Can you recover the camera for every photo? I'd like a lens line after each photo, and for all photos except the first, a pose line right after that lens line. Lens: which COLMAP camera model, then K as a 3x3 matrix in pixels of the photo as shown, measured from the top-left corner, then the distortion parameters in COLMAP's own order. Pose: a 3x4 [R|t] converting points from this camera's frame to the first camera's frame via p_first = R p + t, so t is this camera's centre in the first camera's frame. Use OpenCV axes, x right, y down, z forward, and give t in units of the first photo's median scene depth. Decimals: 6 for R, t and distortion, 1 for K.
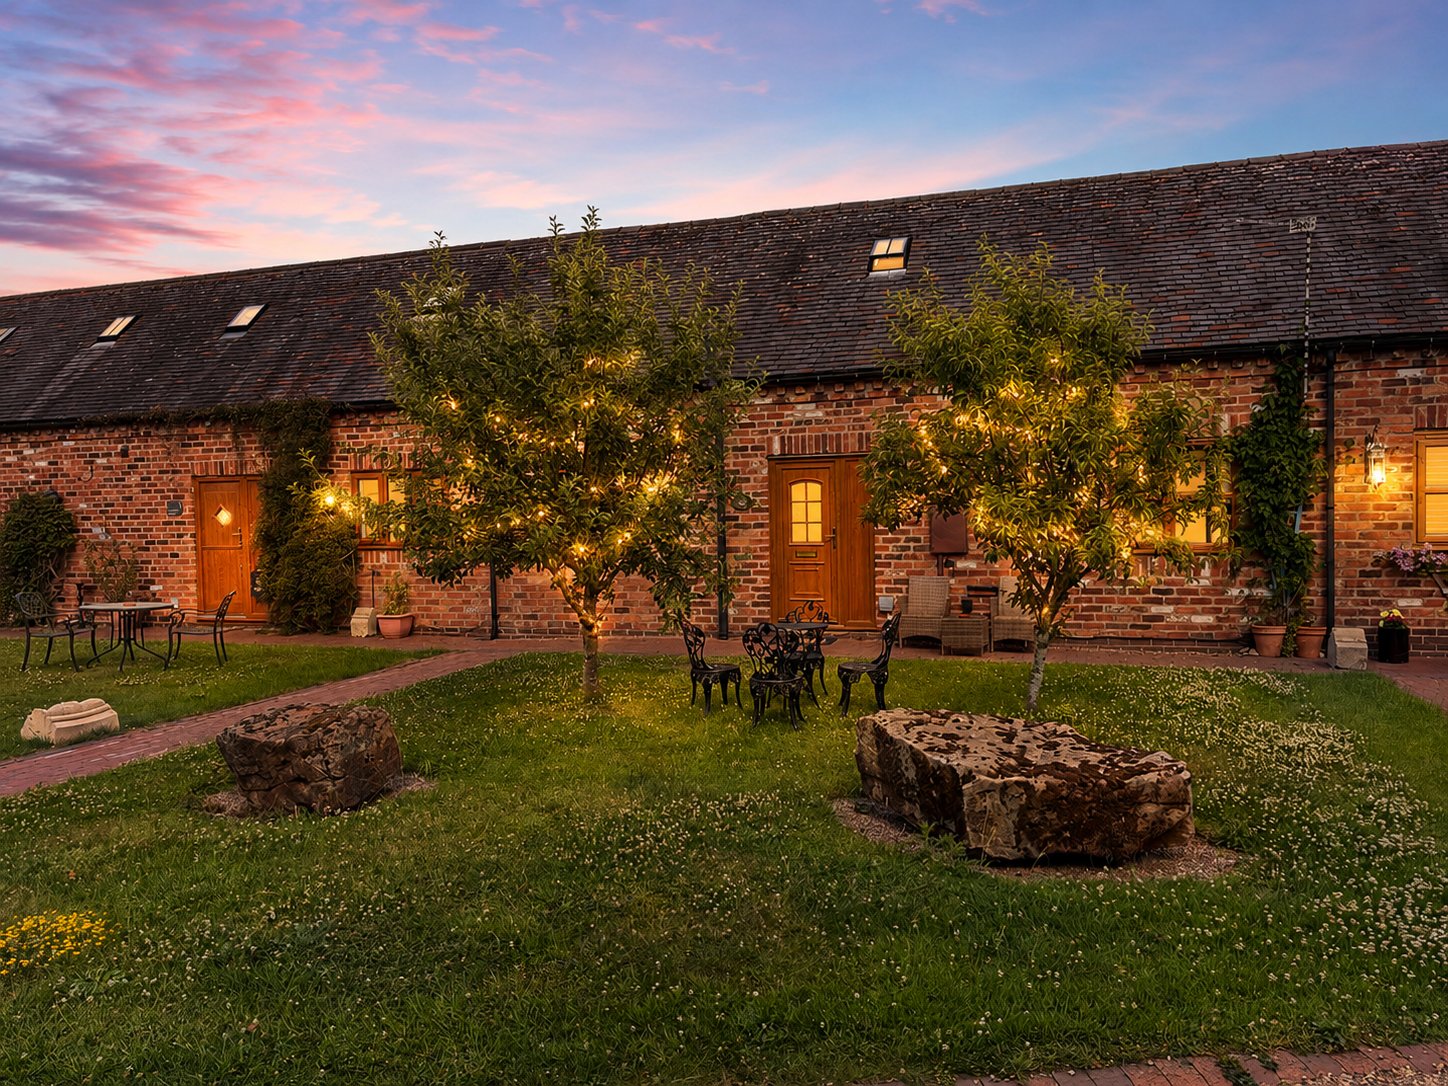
lens RADIAL K [[1106.8, 0, 724.1], [0, 1106.8, 540.1], [0, 0, 1]] dist [0.044443, -0.023367]
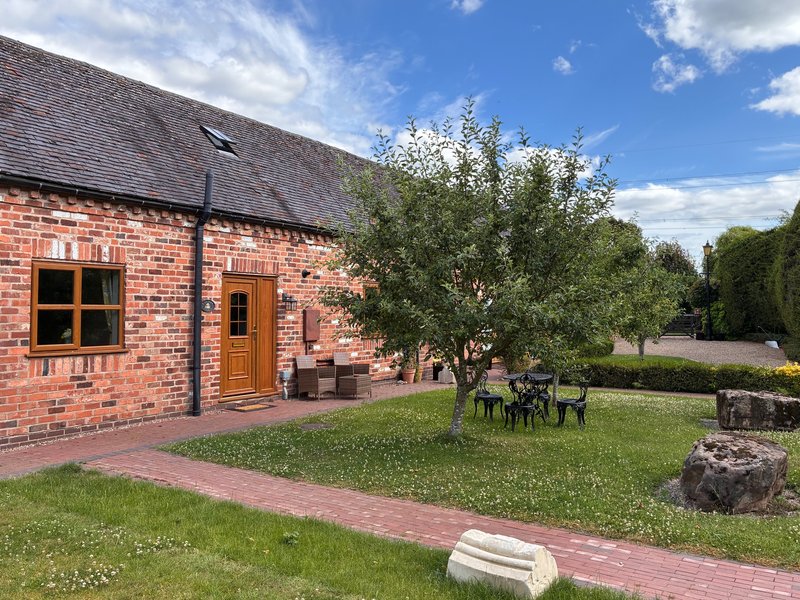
lens RADIAL K [[611.5, 0, 400.1], [0, 611.5, 302.1], [0, 0, 1]] dist [0.044443, -0.023367]
pose [[0.282962, 0.038884, 0.958343, -0.613587], [0.018848, 0.998760, -0.046089, -0.001013], [-0.958946, 0.031104, 0.281878, 0.598208]]
